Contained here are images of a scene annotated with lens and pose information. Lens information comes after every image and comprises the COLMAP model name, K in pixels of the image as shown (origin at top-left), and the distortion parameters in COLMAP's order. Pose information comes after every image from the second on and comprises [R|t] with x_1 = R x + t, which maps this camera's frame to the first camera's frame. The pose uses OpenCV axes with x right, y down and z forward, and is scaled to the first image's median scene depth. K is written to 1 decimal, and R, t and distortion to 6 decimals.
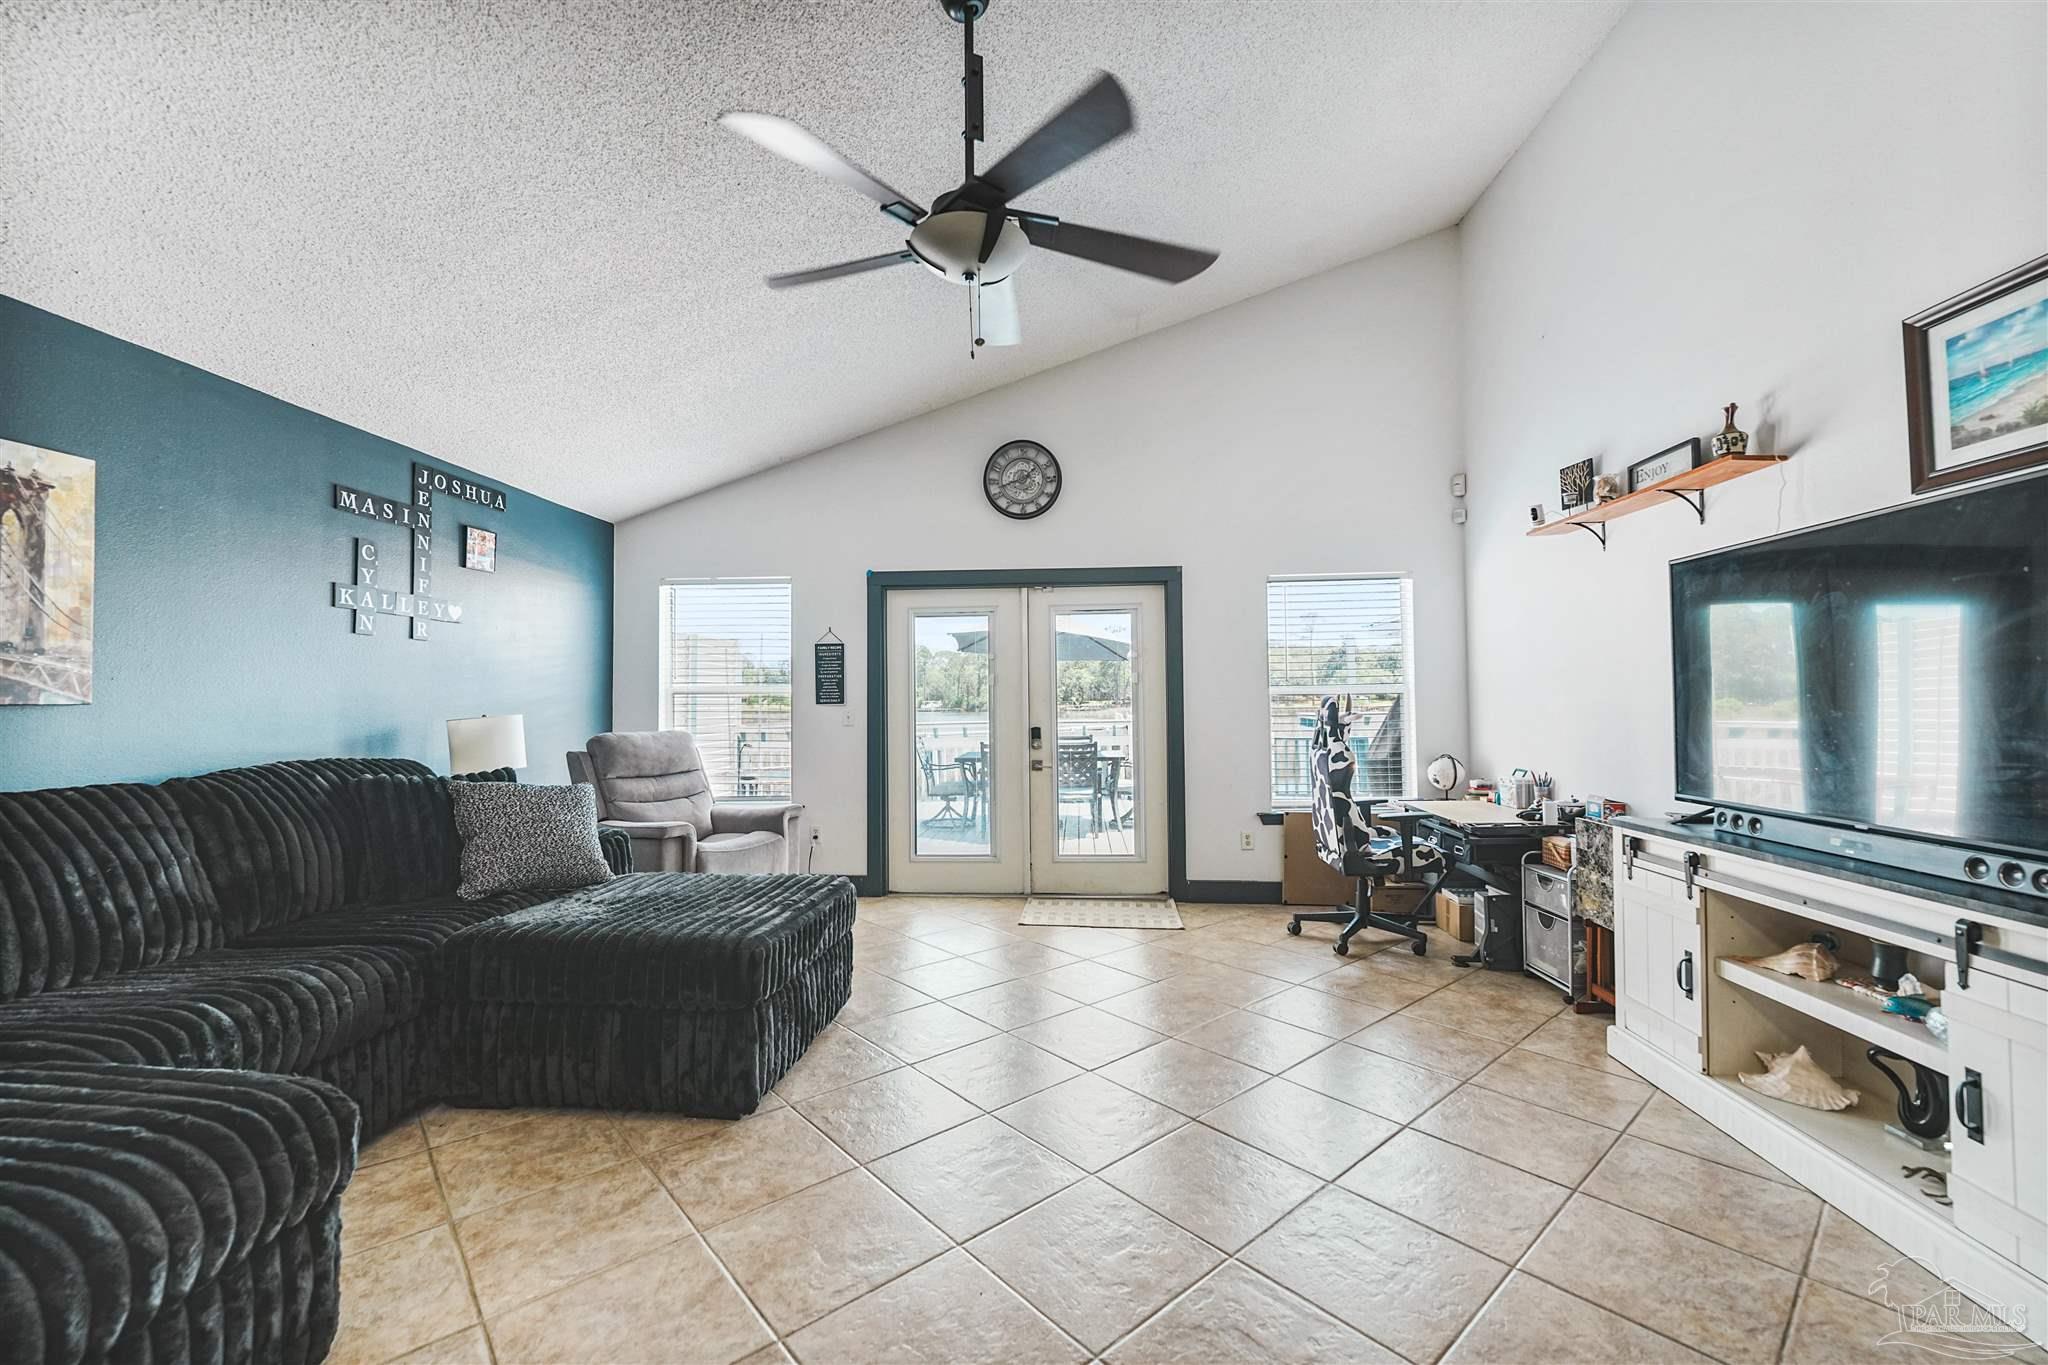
lens RADIAL K [[845.8, 0, 1018.7], [0, 845.8, 676.6], [0, 0, 1]] dist [-0.010183, -0.000732]
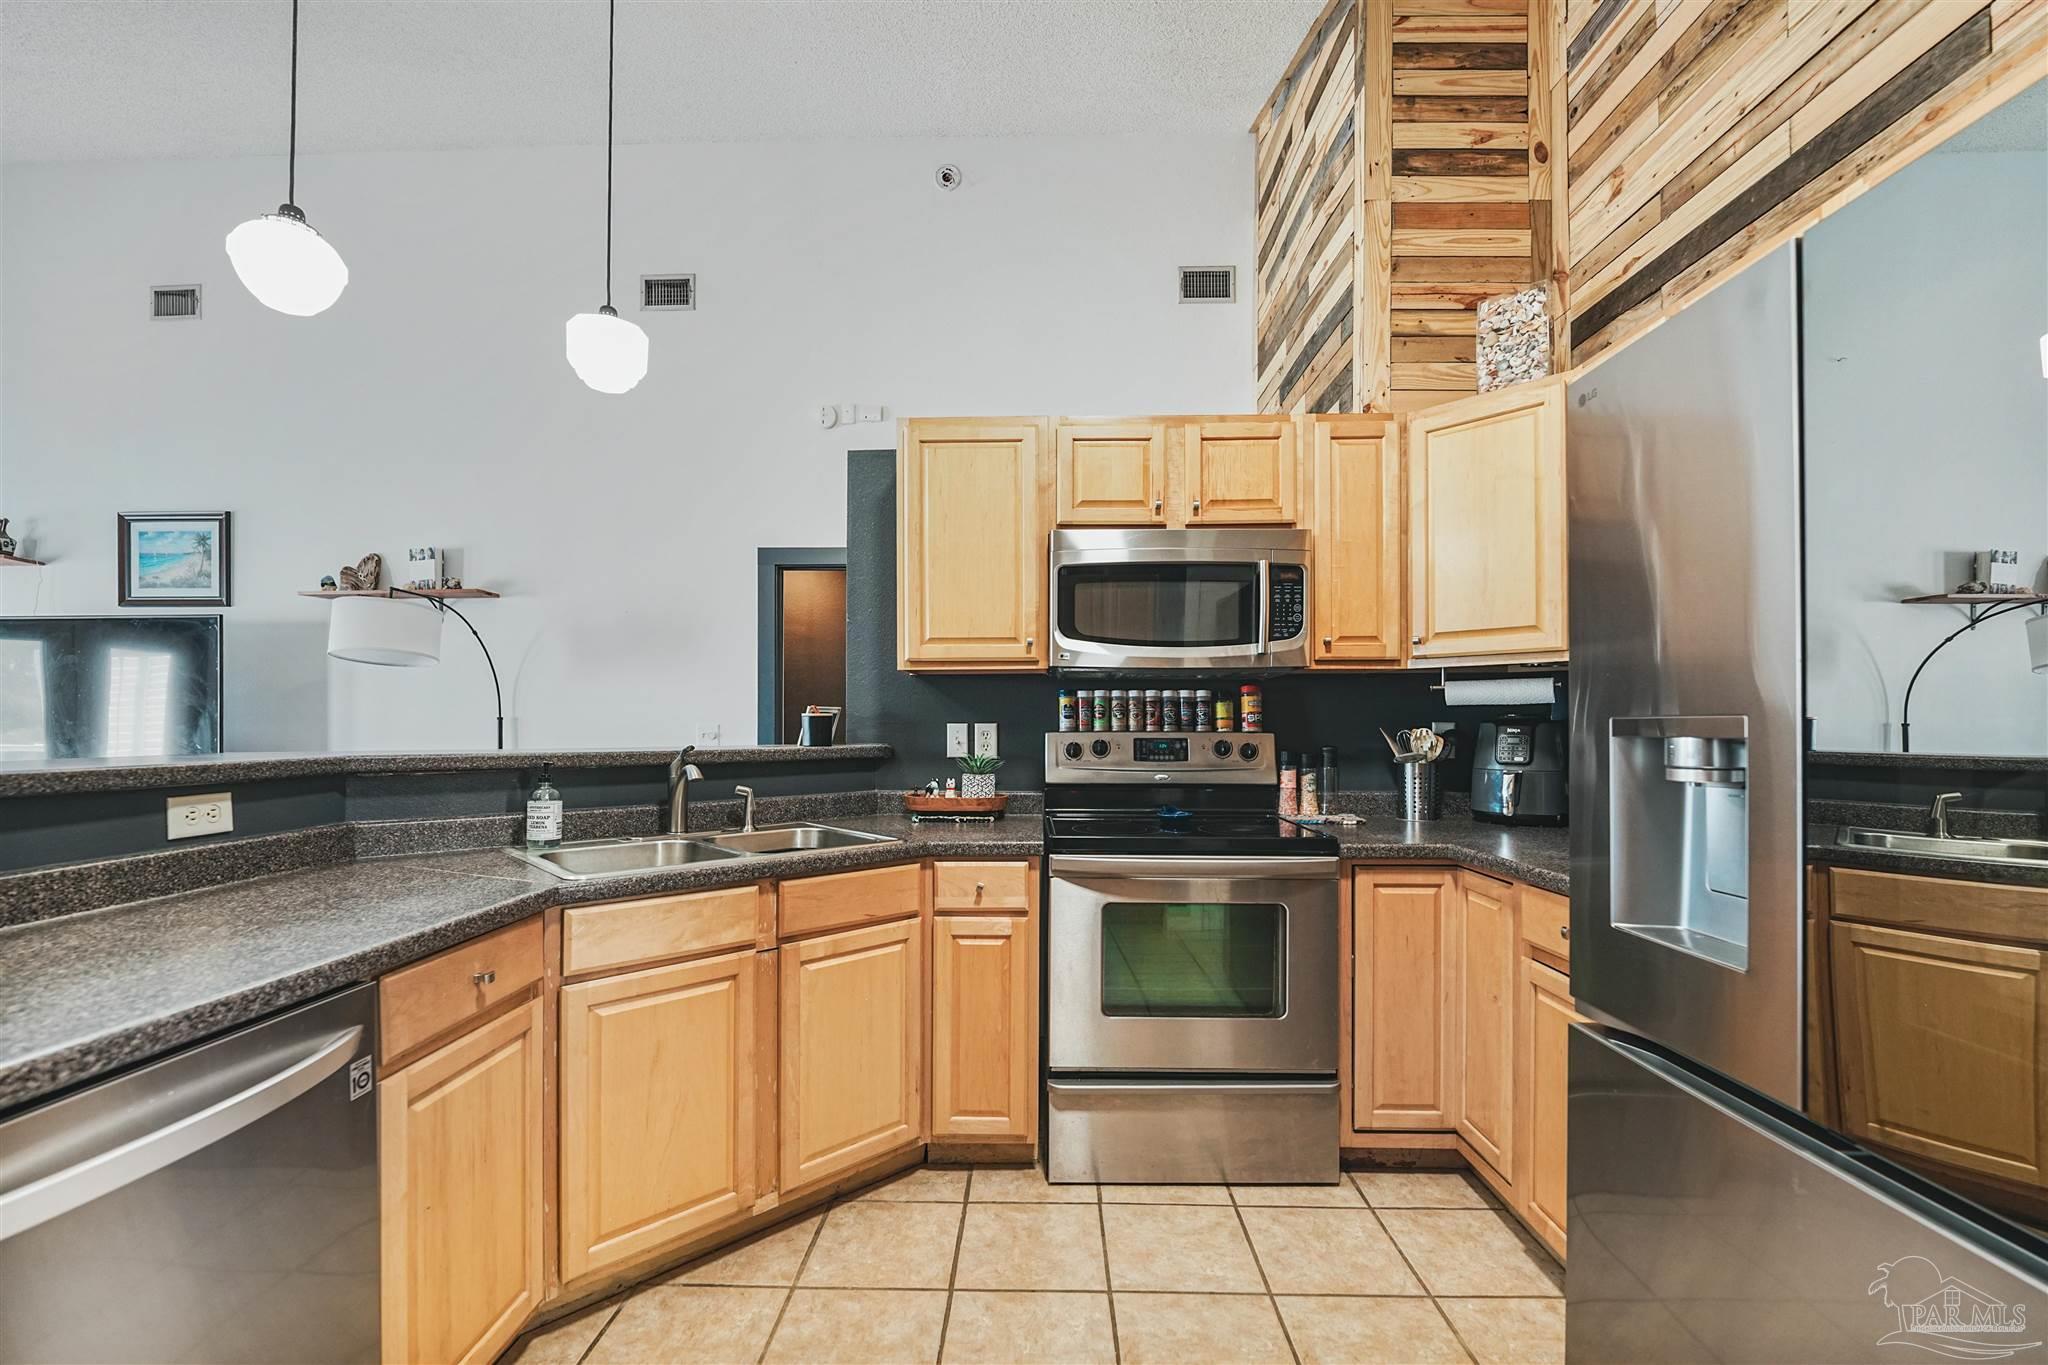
lens RADIAL K [[845.8, 0, 1021.7], [0, 845.8, 720.6], [0, 0, 1]] dist [-0.010183, -0.000732]
pose [[-0.049903, 0.008049, 0.998722, -0.586624], [-0.028939, 0.999536, -0.009501, -0.001234], [-0.998335, -0.029376, -0.049647, -0.612354]]
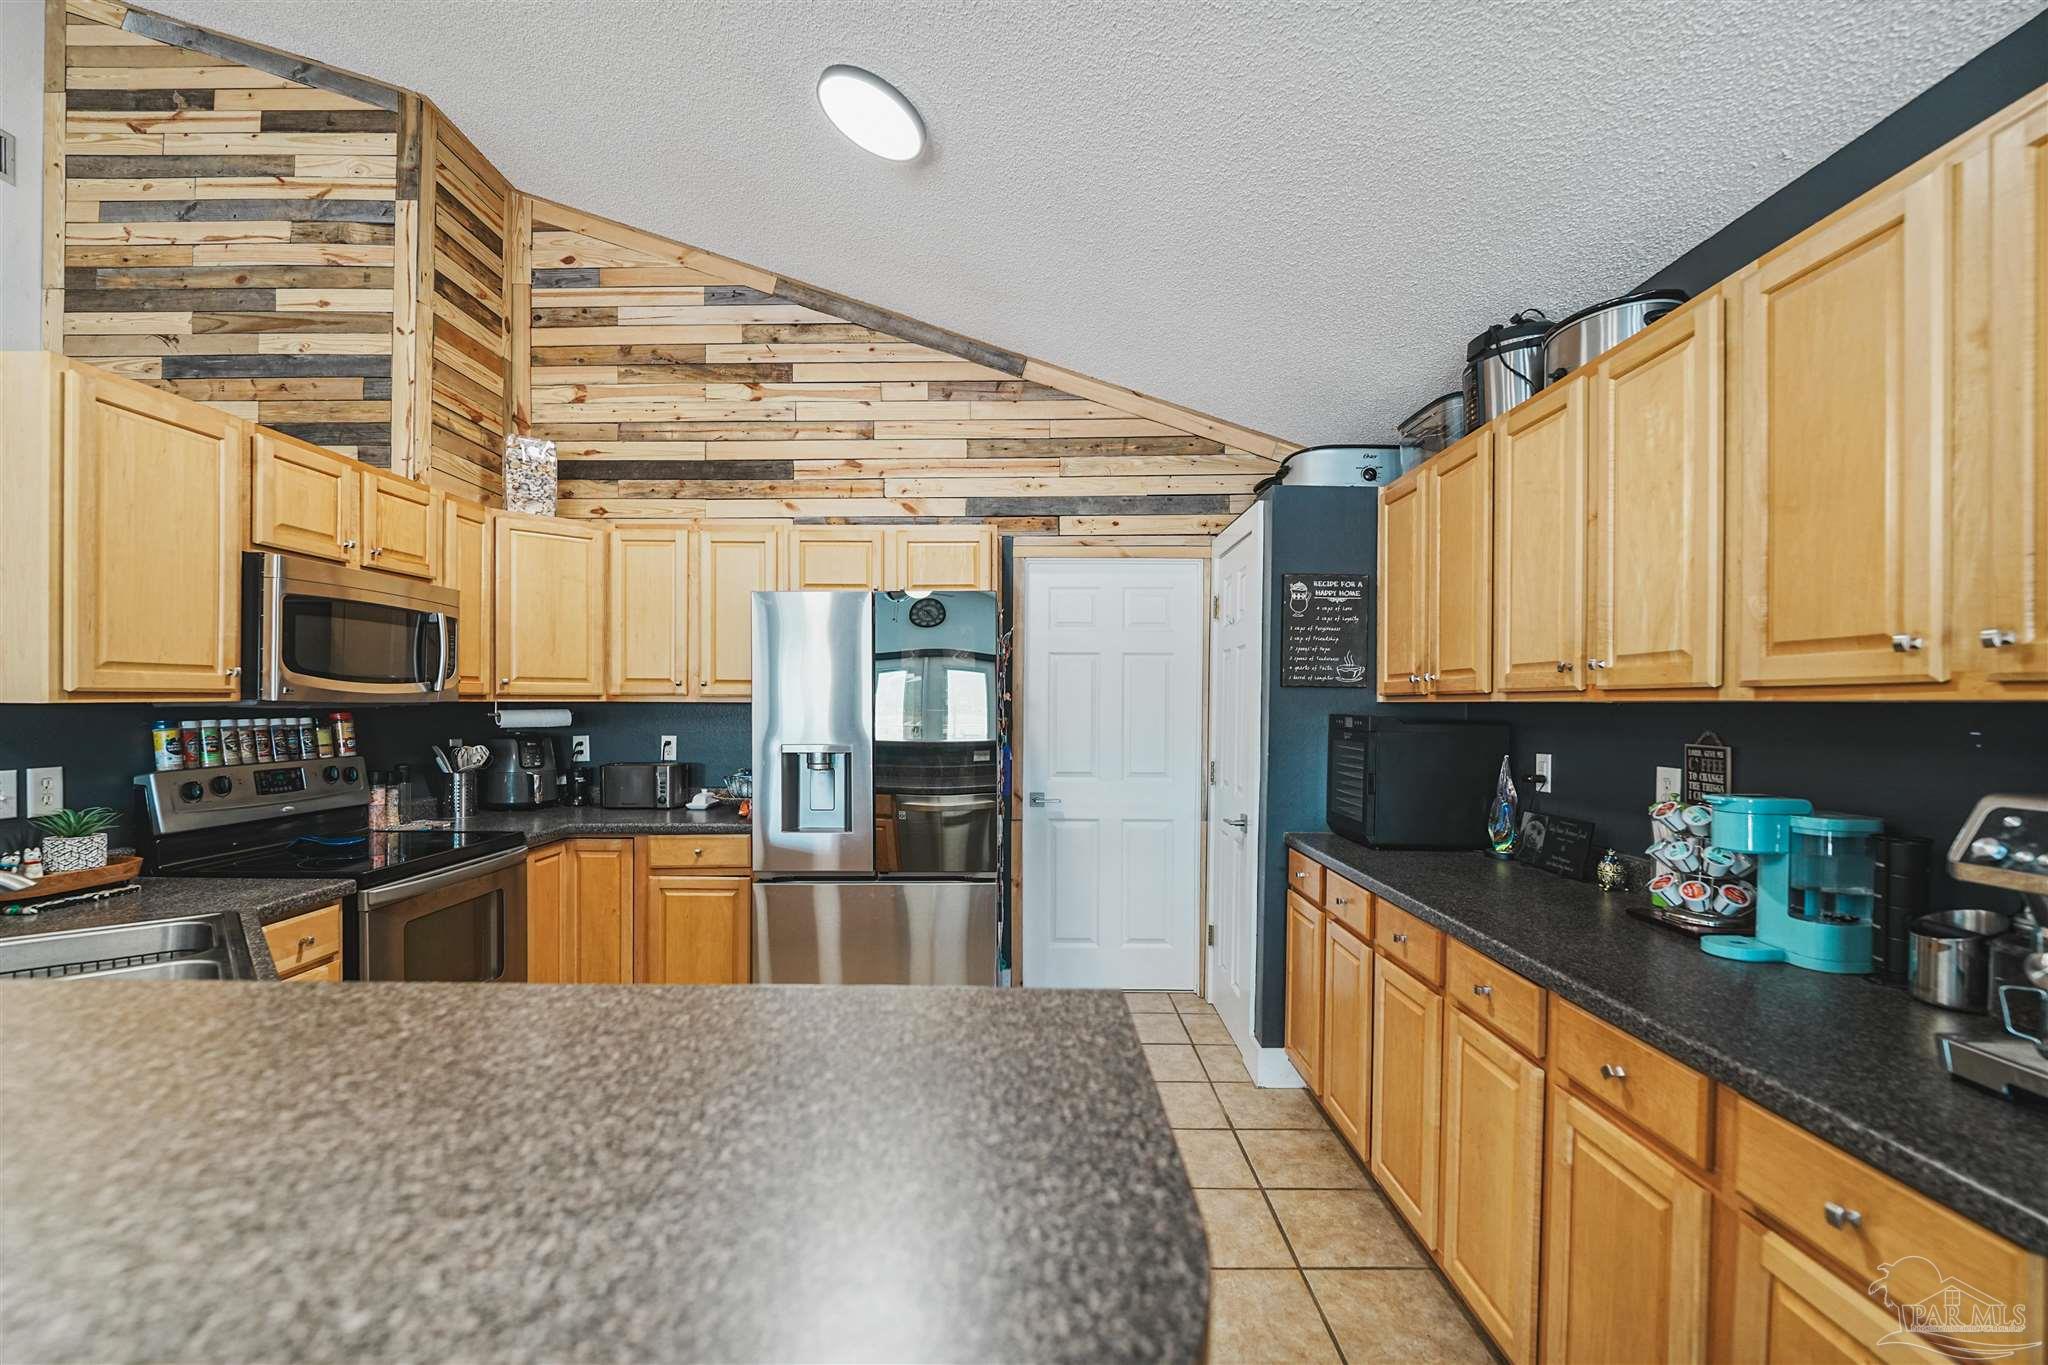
lens RADIAL K [[845.8, 0, 1026.1], [0, 845.8, 706.8], [0, 0, 1]] dist [-0.010183, -0.000732]
pose [[-0.997338, 0.004963, -0.072745, -0.427577], [0.006547, 0.999746, -0.021545, -0.029687], [0.072619, -0.021964, -0.997118, -0.017288]]
